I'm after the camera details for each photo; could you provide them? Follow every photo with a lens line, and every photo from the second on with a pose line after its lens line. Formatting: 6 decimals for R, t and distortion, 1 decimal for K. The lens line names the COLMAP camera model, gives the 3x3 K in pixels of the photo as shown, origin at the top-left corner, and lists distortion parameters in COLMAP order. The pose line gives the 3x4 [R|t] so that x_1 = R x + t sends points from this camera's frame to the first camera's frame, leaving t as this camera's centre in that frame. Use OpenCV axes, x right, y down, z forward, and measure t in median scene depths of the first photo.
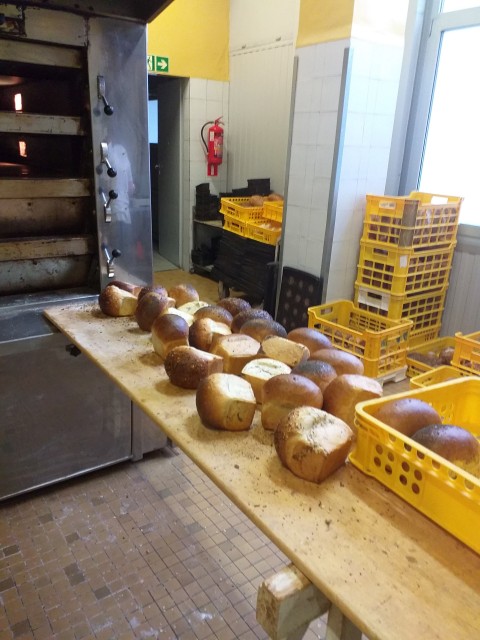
lens RADIAL K [[523.3, 0, 235.6], [0, 523.3, 320.2], [0, 0, 1]] dist [0.044410, -0.059720]
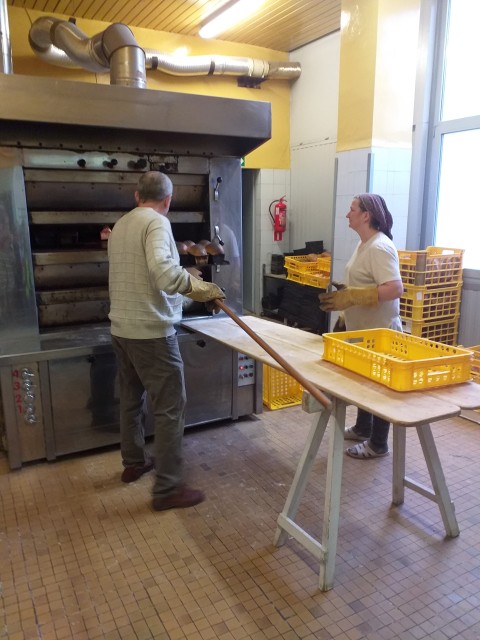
lens RADIAL K [[523.3, 0, 235.6], [0, 523.3, 319.3], [0, 0, 1]] dist [0.044410, -0.059720]
pose [[0.992312, -0.019845, -0.122163, 0.008537], [0.005383, 0.993048, -0.117590, 0.102563], [0.123647, 0.116028, 0.985520, -0.391527]]
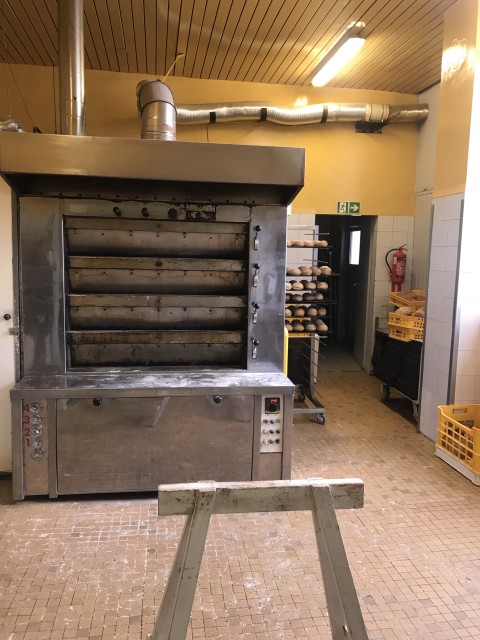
lens RADIAL K [[532.0, 0, 230.6], [0, 532.0, 304.3], [0, 0, 1]] dist [0.013381, -0.013888]
pose [[0.891065, 0.026262, -0.453115, 0.259845], [-0.131922, 0.970210, -0.203197, 0.056400], [0.434280, 0.240838, 0.867985, -0.264660]]
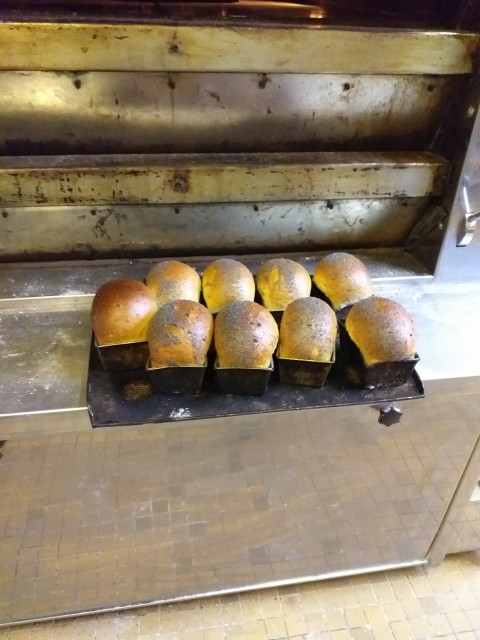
lens RADIAL K [[523.3, 0, 224.2], [0, 523.3, 321.8], [0, 0, 1]] dist [0.044410, -0.059720]
pose [[0.903553, 0.234386, -0.358685, -0.163070], [-0.140327, 0.952824, 0.269137, -0.077930], [0.404846, -0.192847, 0.893818, 0.287595]]
